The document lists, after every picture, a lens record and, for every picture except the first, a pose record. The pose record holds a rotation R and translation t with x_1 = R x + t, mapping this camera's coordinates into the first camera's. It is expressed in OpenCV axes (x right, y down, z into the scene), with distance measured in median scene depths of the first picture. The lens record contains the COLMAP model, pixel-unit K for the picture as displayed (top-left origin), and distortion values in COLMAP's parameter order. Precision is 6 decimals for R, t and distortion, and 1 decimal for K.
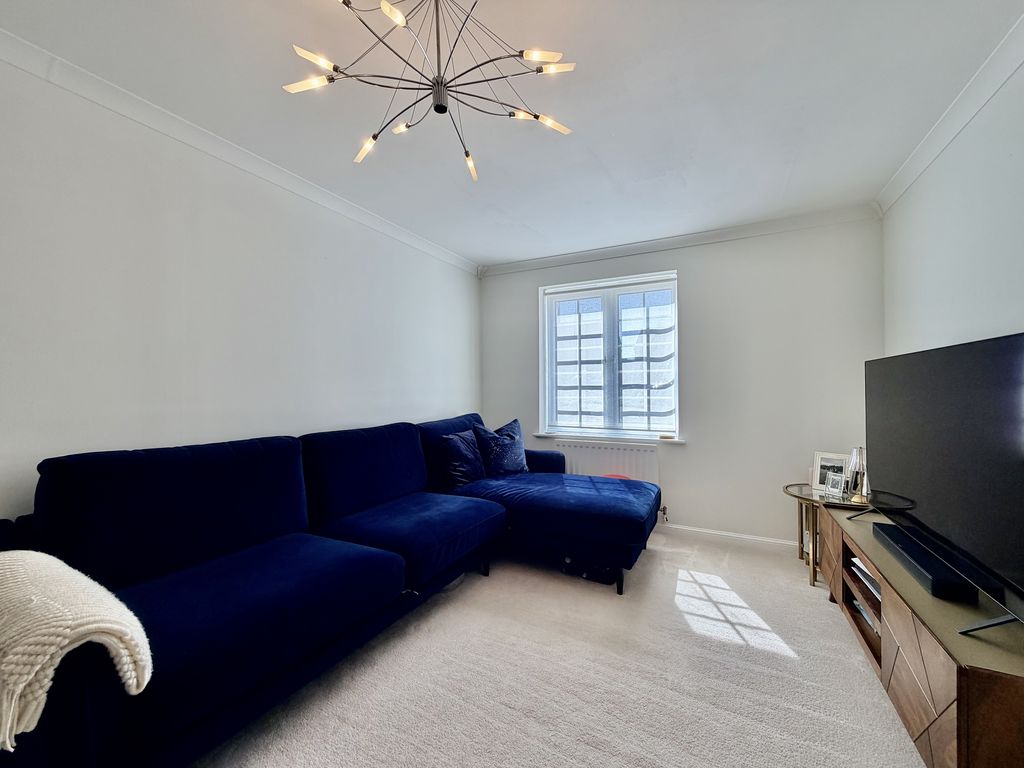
lens RADIAL K [[407.5, 0, 511.5], [0, 407.5, 386.4], [0, 0, 1]] dist [0.000373, -0.000274]
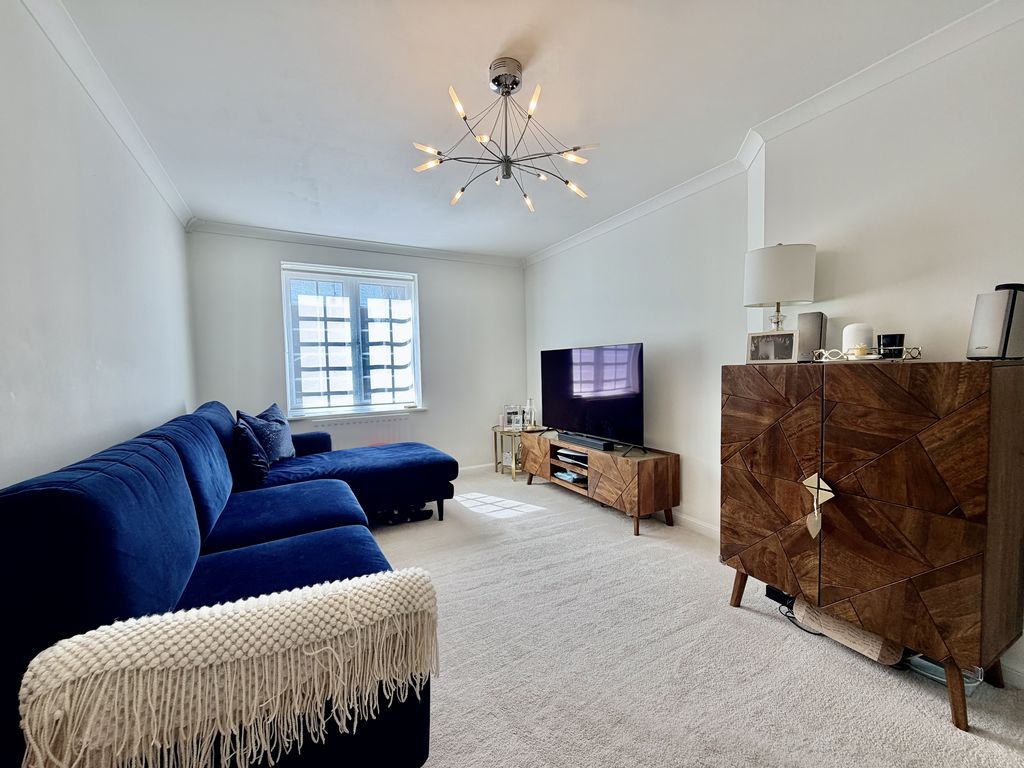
lens RADIAL K [[407.5, 0, 511.5], [0, 407.5, 386.4], [0, 0, 1]] dist [0.000373, -0.000274]
pose [[0.559968, -0.049226, 0.827051, -0.459914], [0.015117, 0.998674, 0.049206, 0.004553], [-0.828377, -0.015052, 0.559969, 0.043077]]
